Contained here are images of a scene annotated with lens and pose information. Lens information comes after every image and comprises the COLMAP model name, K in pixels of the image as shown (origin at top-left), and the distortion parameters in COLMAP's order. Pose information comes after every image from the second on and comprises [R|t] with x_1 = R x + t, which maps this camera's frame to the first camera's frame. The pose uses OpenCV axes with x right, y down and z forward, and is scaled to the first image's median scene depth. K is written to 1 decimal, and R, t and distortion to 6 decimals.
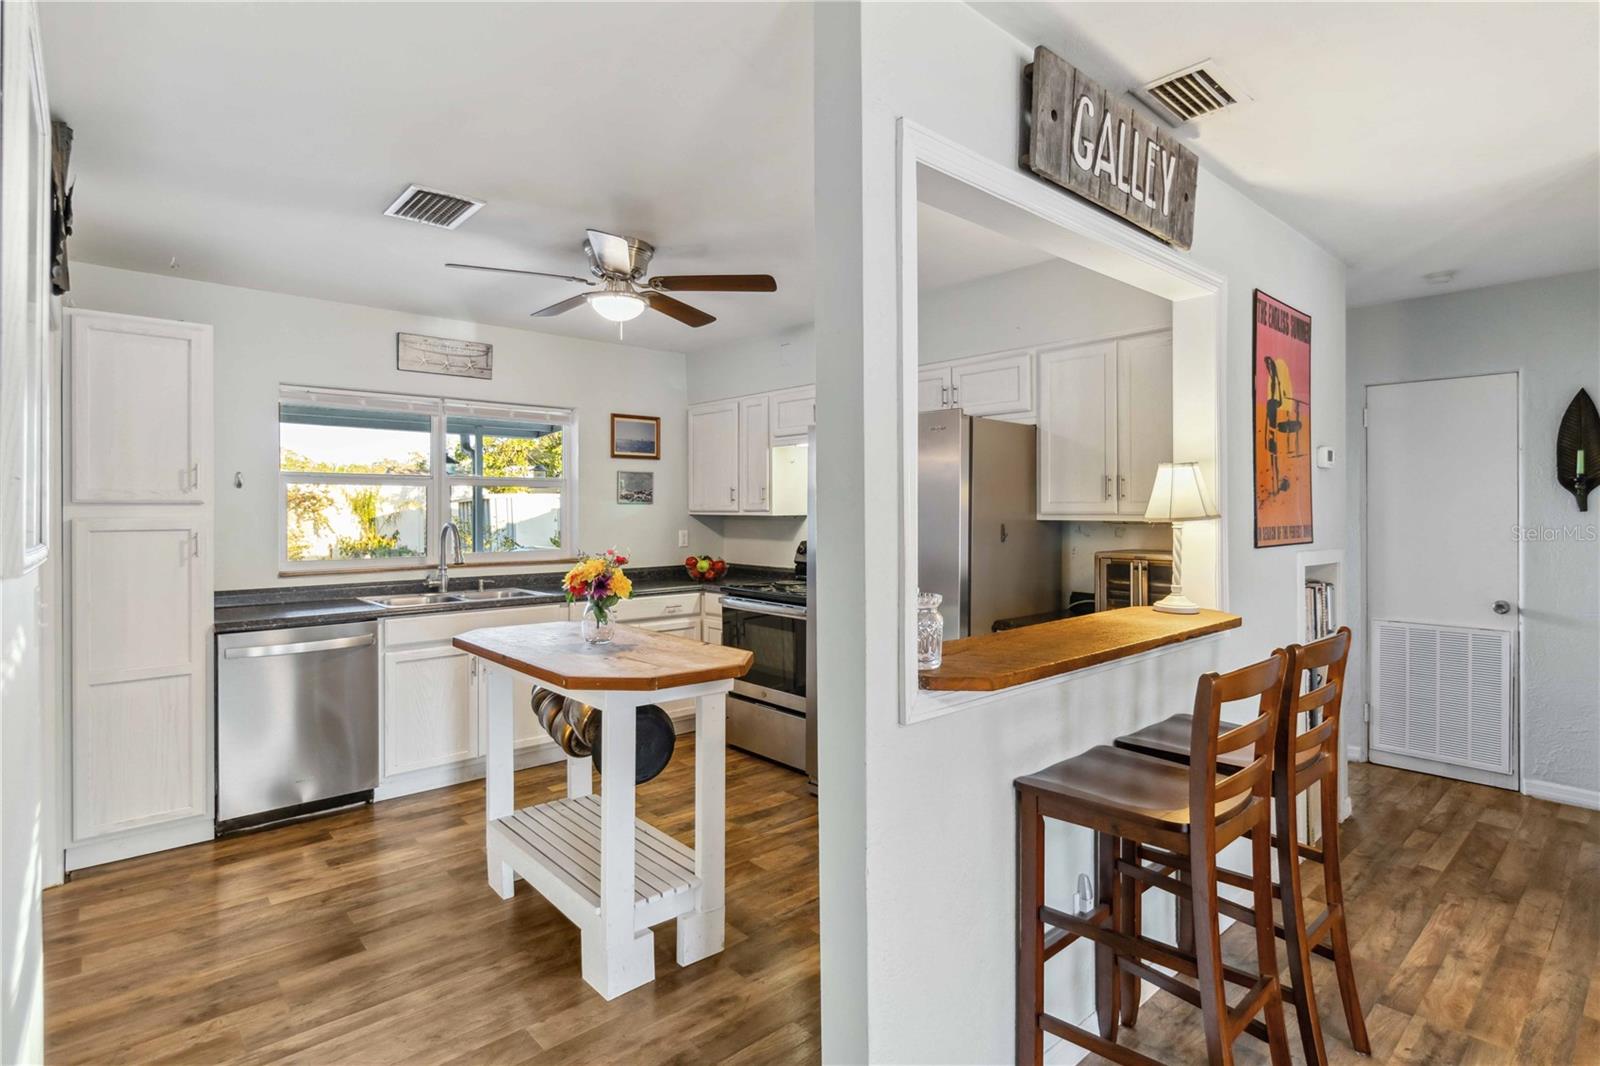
lens RADIAL K [[794.1, 0, 799.4], [0, 794.1, 509.3], [0, 0, 1]] dist [-0.001660, -0.000011]
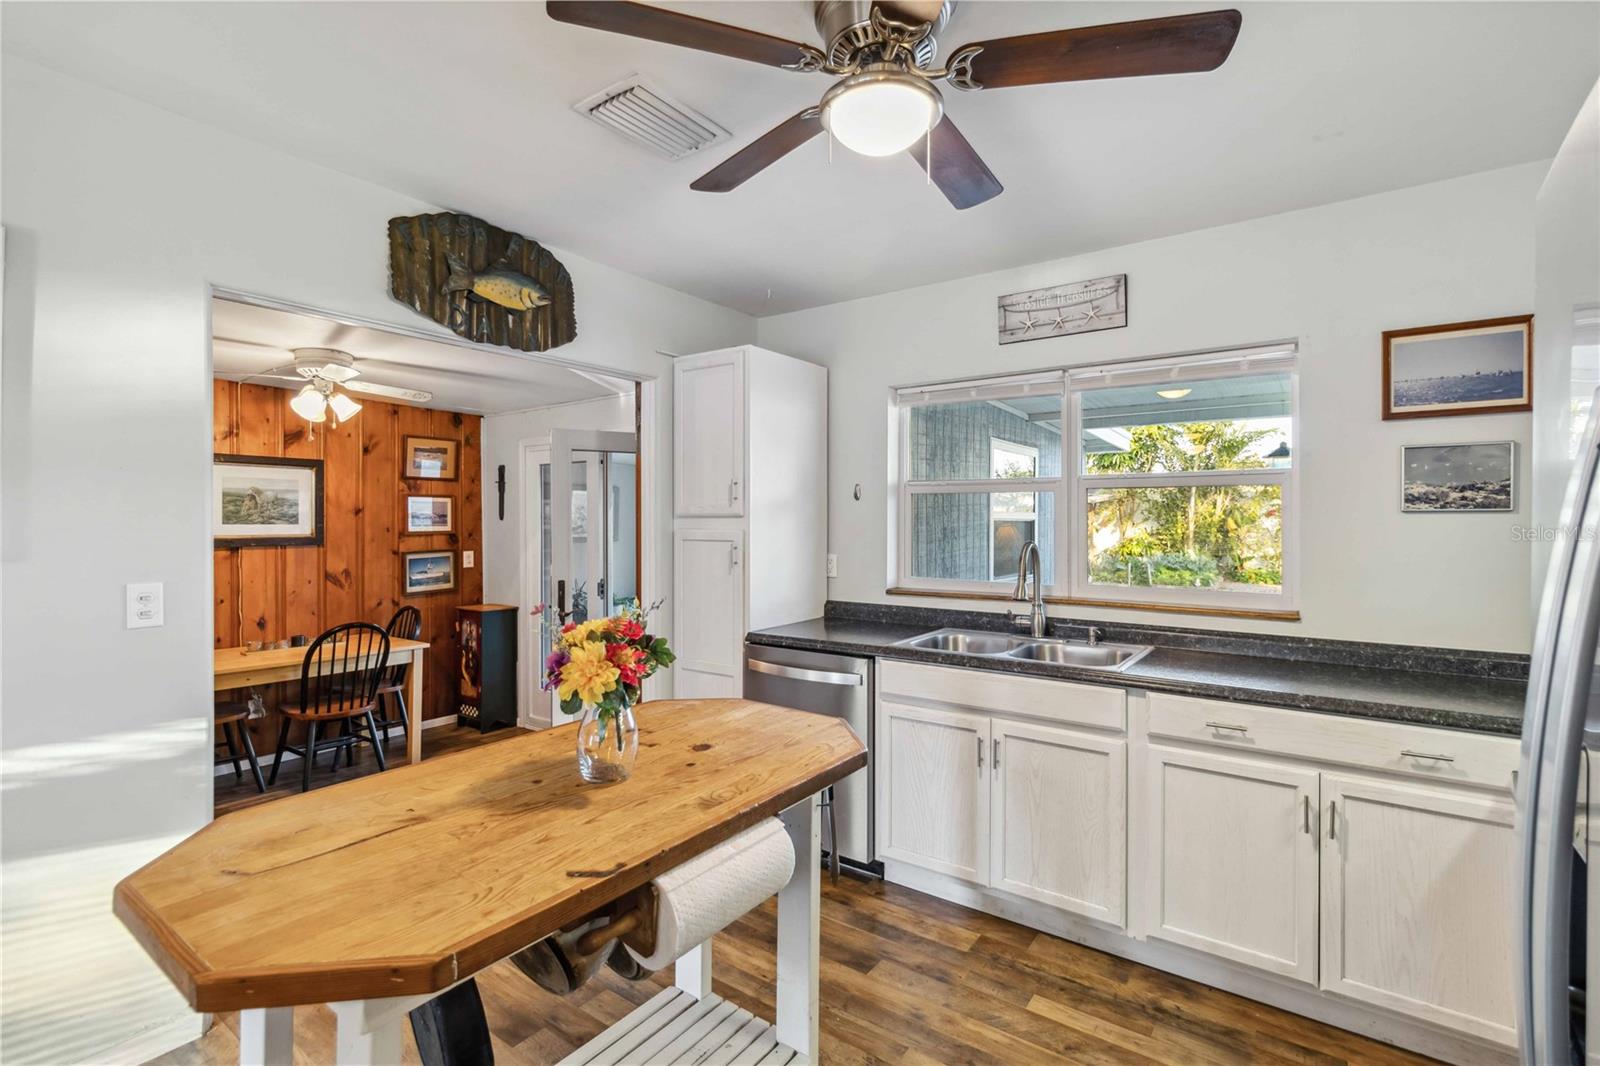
lens RADIAL K [[739.6, 0, 799.0], [0, 739.6, 515.8], [0, 0, 1]] dist [0.001564, 0.000031]
pose [[0.214899, -0.003027, -0.976632, 0.168709], [-0.001509, 0.999993, -0.003431, -0.003516], [0.976635, 0.002212, 0.214893, 0.656650]]
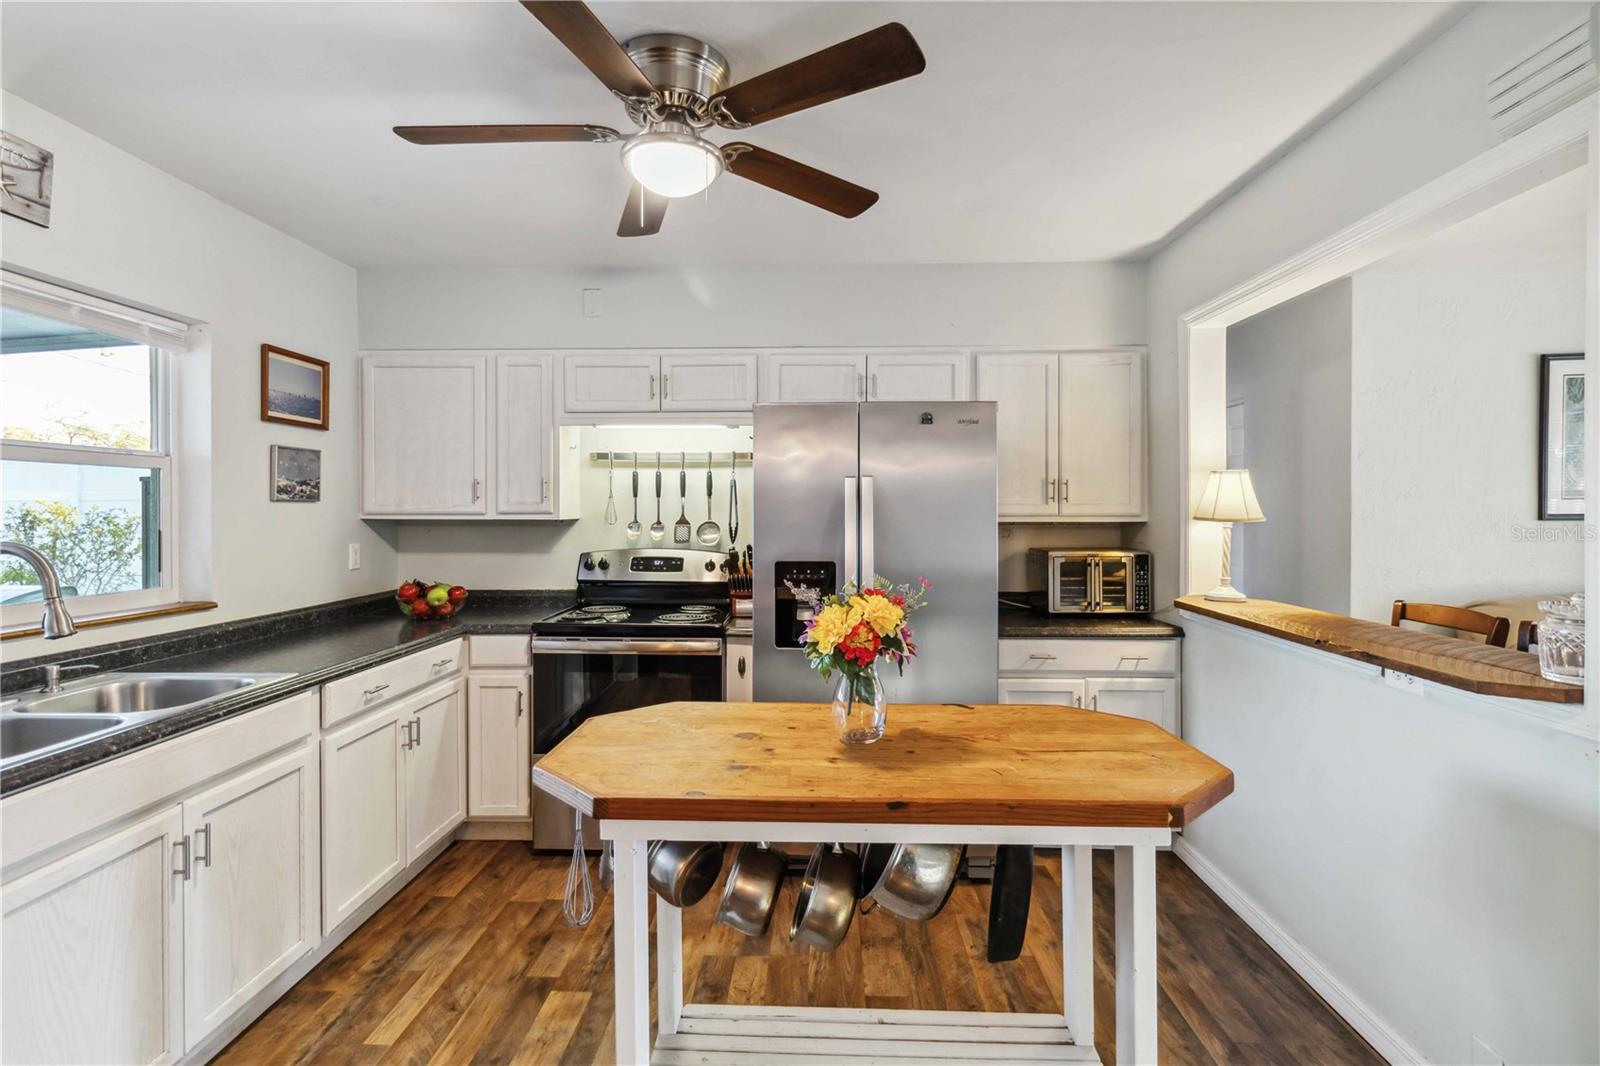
lens RADIAL K [[756.1, 0, 795.7], [0, 756.1, 510.1], [0, 0, 1]] dist [0.002564, 0.000793]
pose [[0.691092, 0.001477, 0.722765, -0.444201], [-0.000074, 0.999998, -0.001972, 0.000582], [-0.722767, 0.001309, 0.691091, 0.417828]]
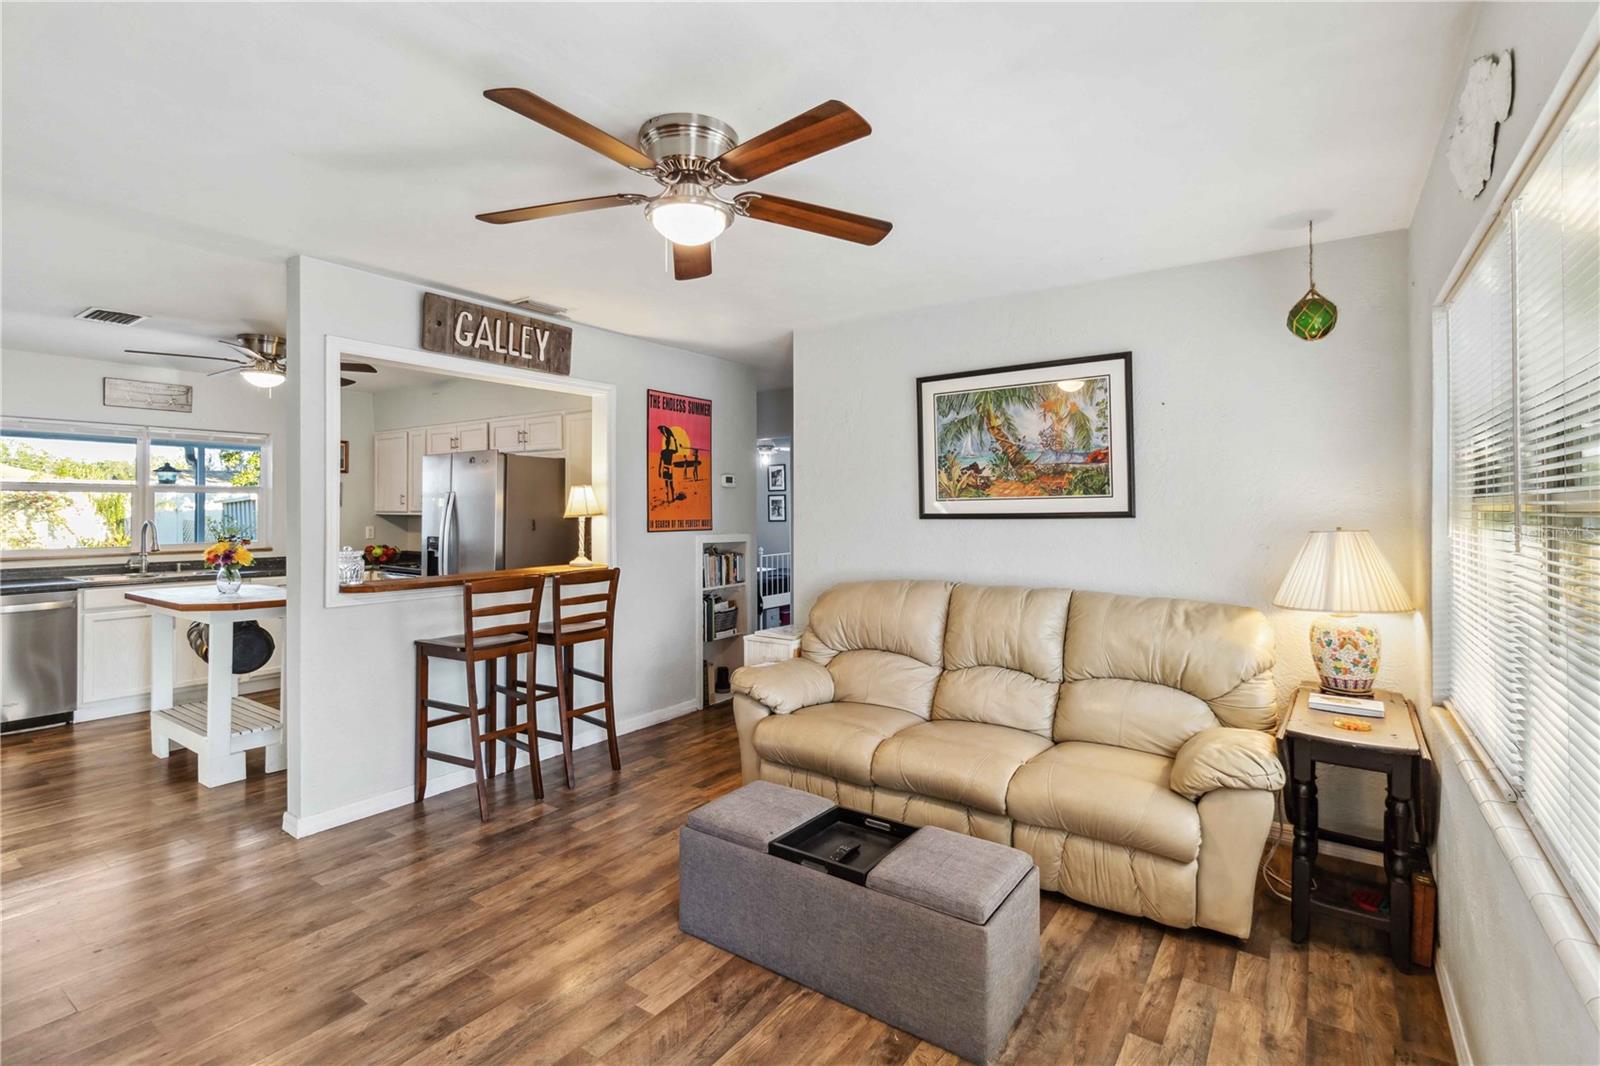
lens RADIAL K [[746.4, 0, 800.7], [0, 746.4, 503.1], [0, 0, 1]] dist [-0.000593, -0.000307]
pose [[0.972448, 0.001813, 0.233112, 0.339962], [0.000259, 0.999961, -0.008857, -0.001378], [-0.233119, 0.008674, 0.972409, -0.488351]]
